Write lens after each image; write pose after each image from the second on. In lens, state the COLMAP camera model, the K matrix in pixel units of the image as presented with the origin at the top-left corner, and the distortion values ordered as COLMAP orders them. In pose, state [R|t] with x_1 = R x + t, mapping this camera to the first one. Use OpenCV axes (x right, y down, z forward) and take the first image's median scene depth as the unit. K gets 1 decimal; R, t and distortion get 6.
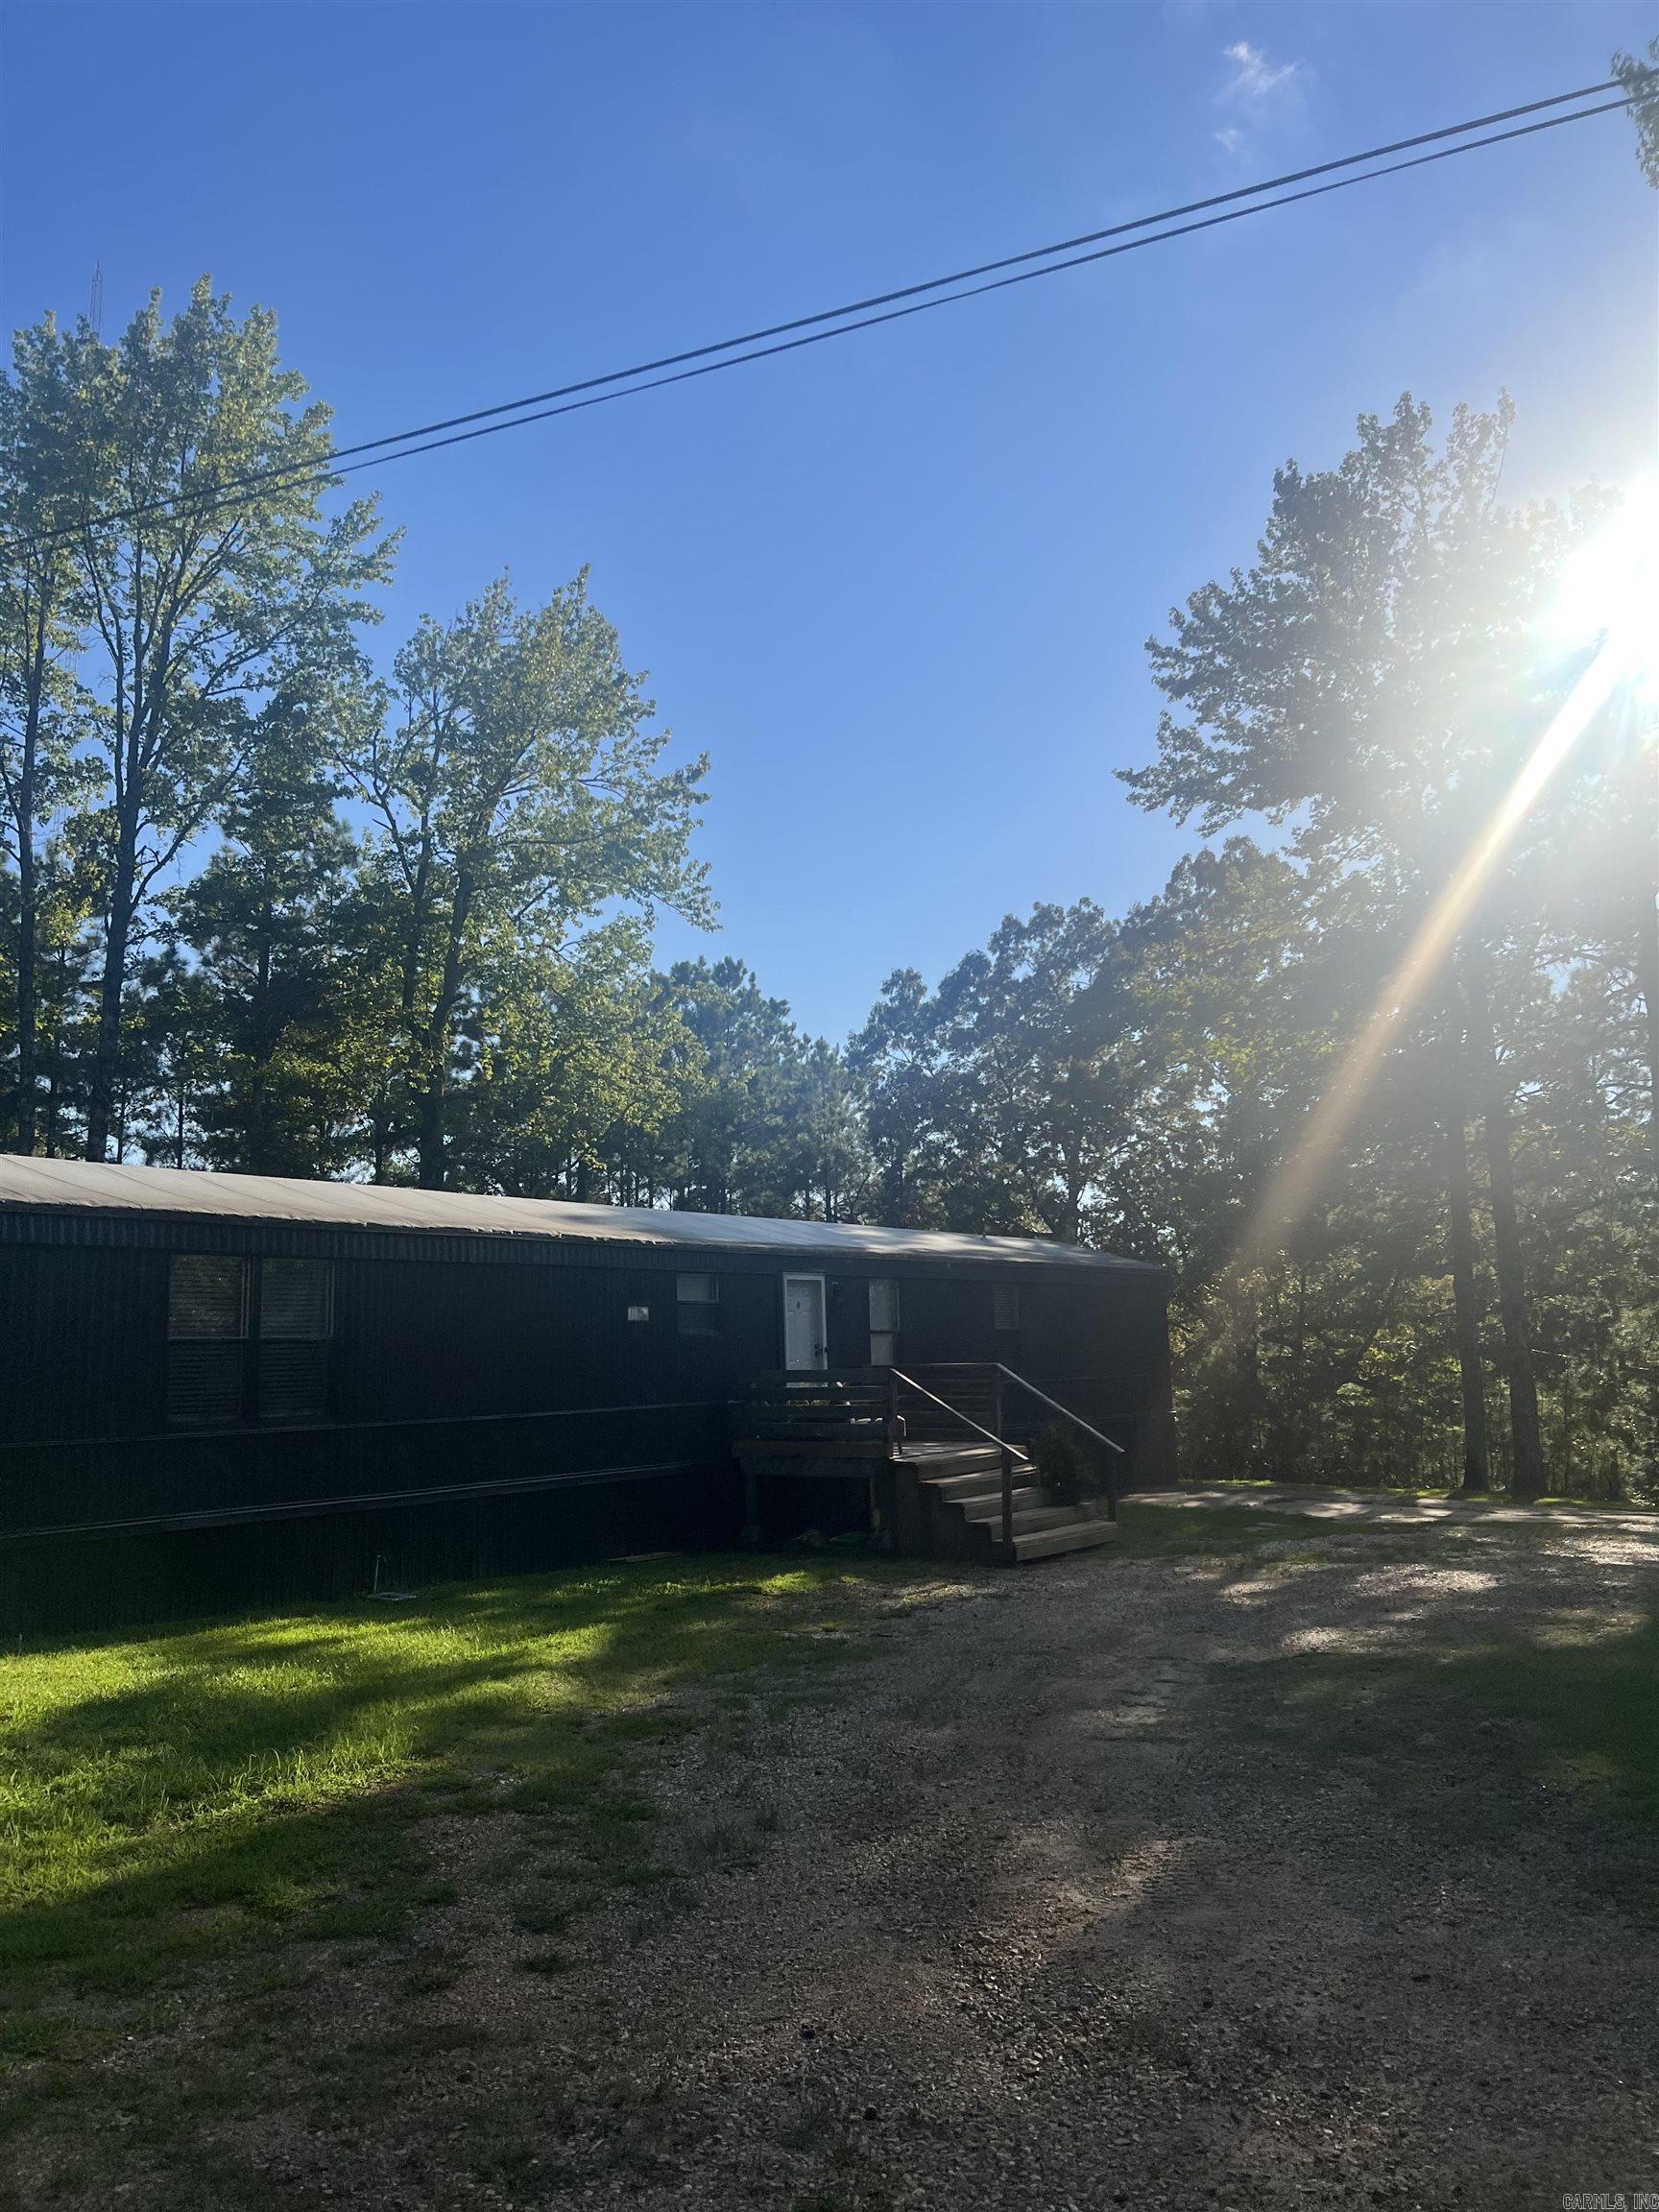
lens RADIAL K [[1620.9, 0, 826.4], [0, 1620.9, 1106.2], [0, 0, 1]] dist [-0.006447, -0.027251]
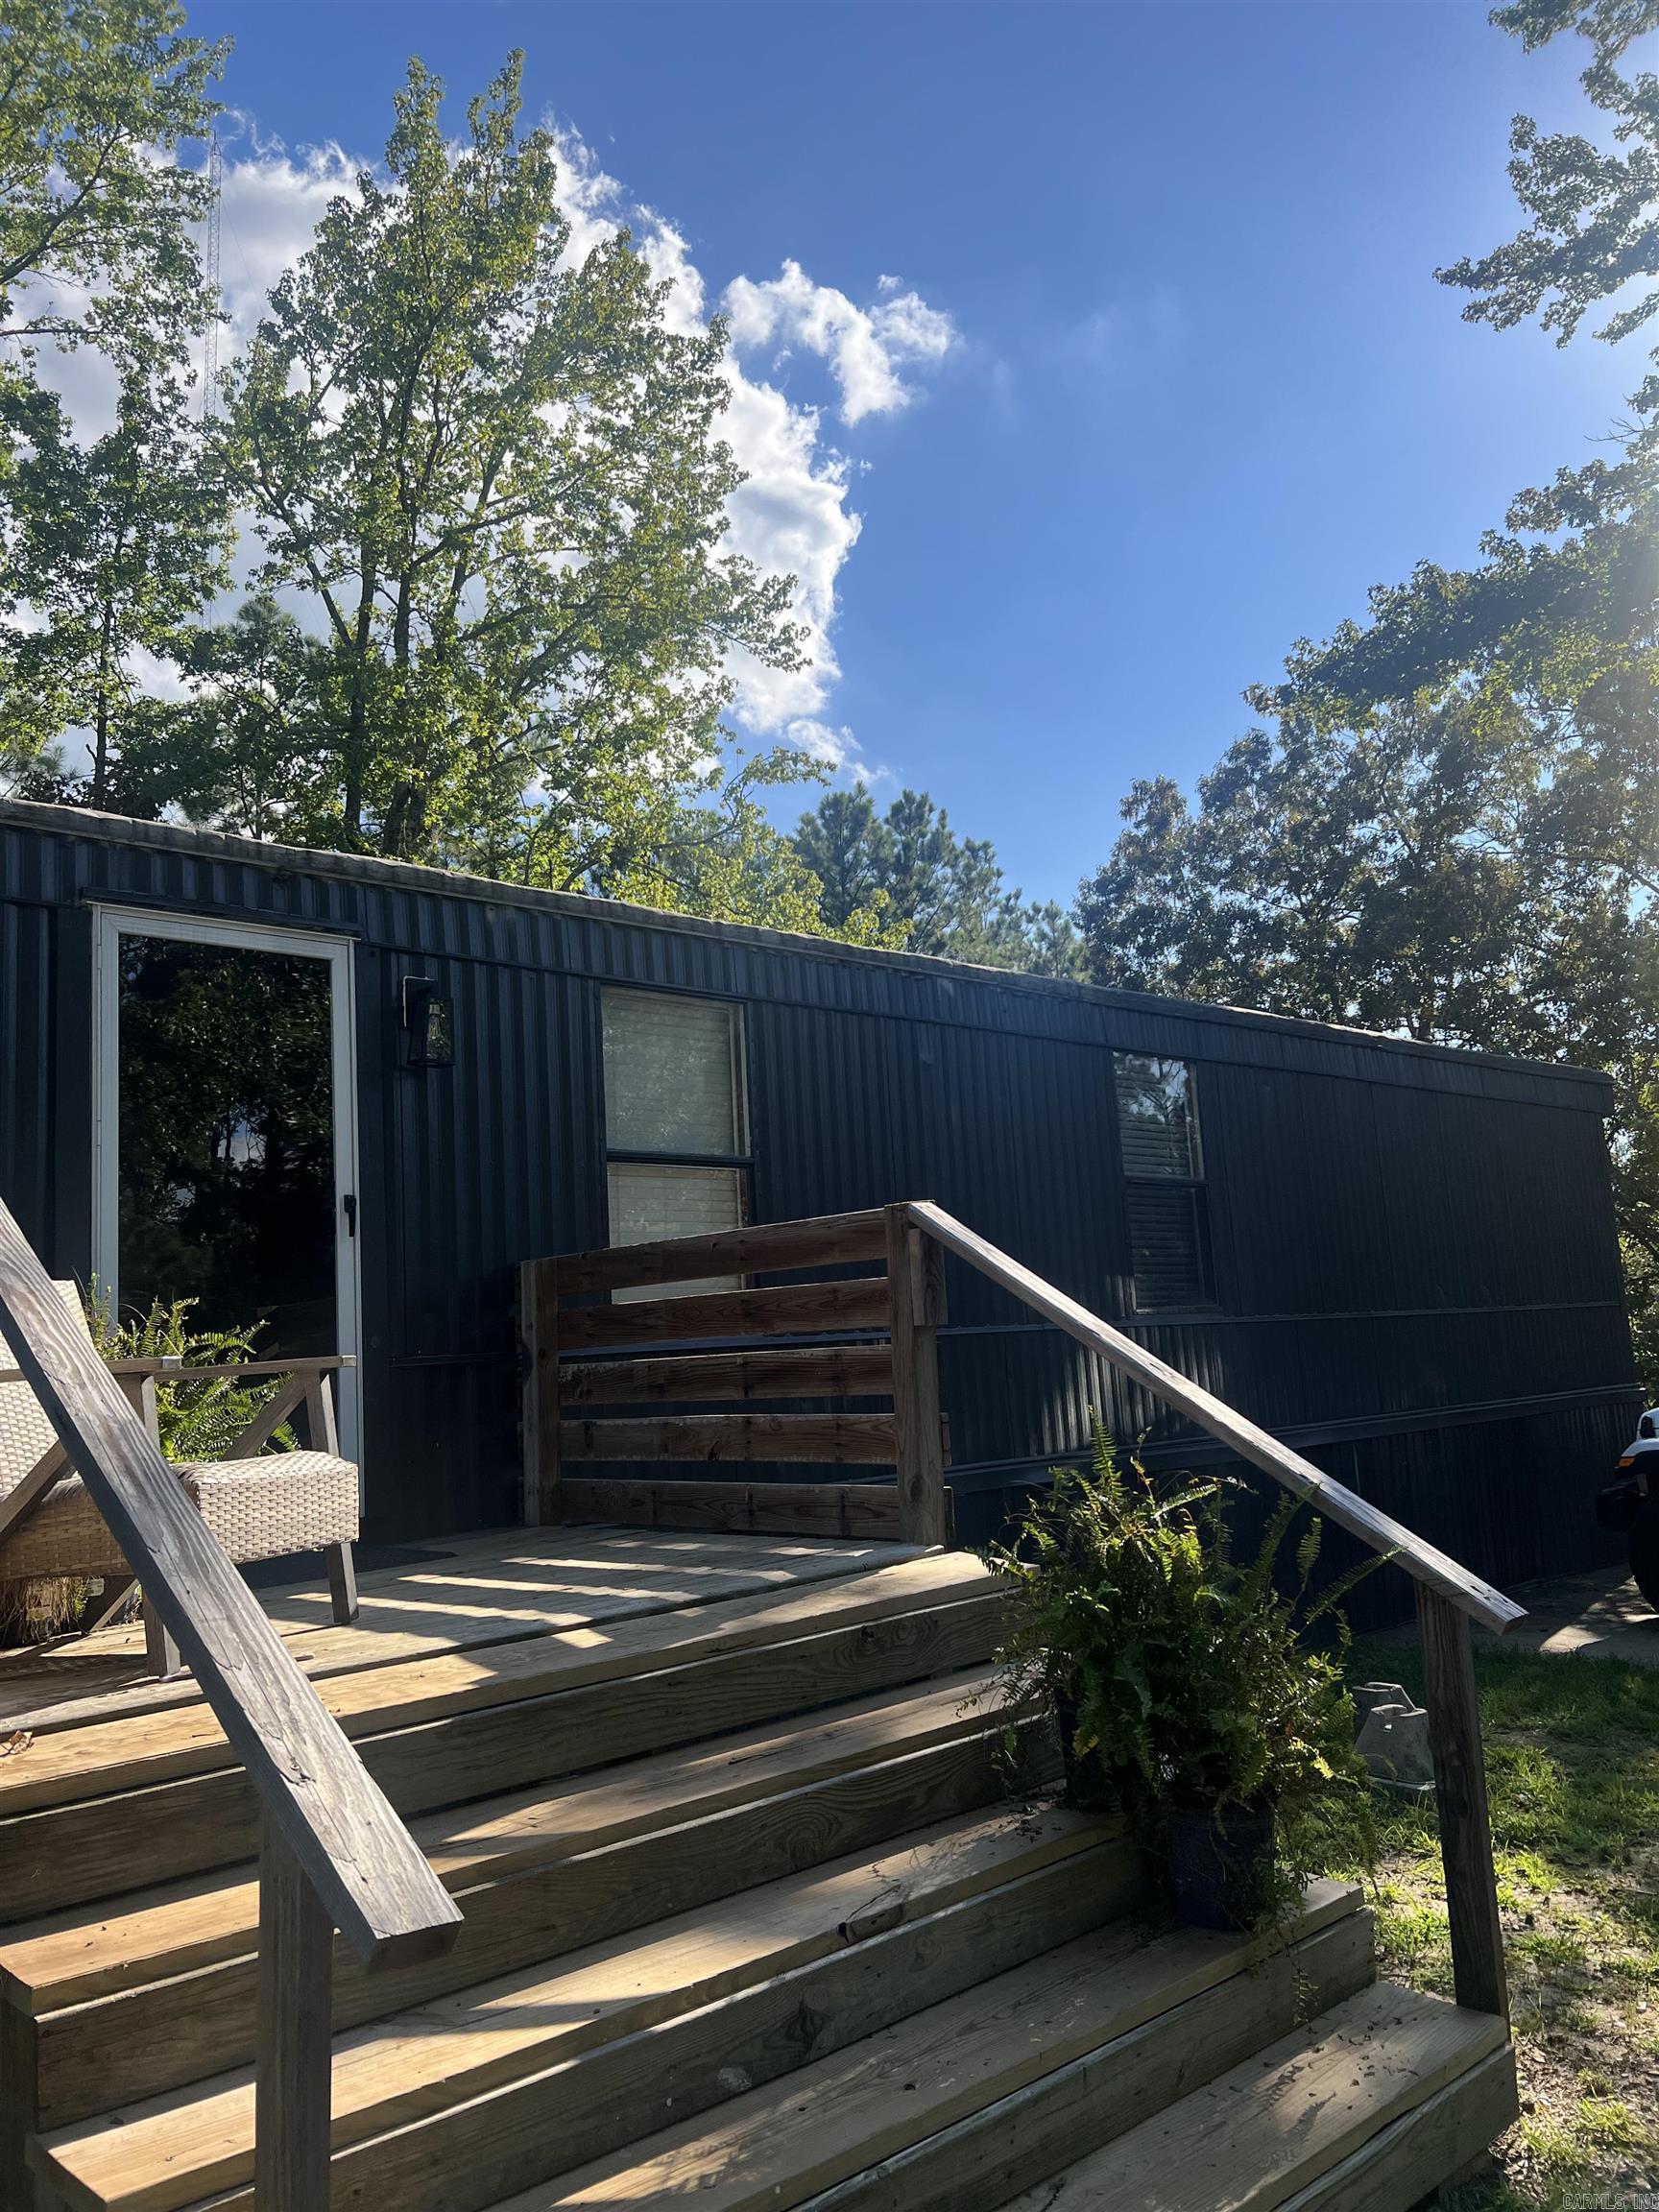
lens RADIAL K [[1668.6, 0, 828.3], [0, 1668.6, 1147.3], [0, 0, 1]] dist [-0.002911, -0.062088]
pose [[0.978740, -0.059759, -0.196207, 0.043357], [0.066091, 0.997478, 0.025883, 0.047262], [0.194166, -0.038300, 0.980221, 0.256495]]
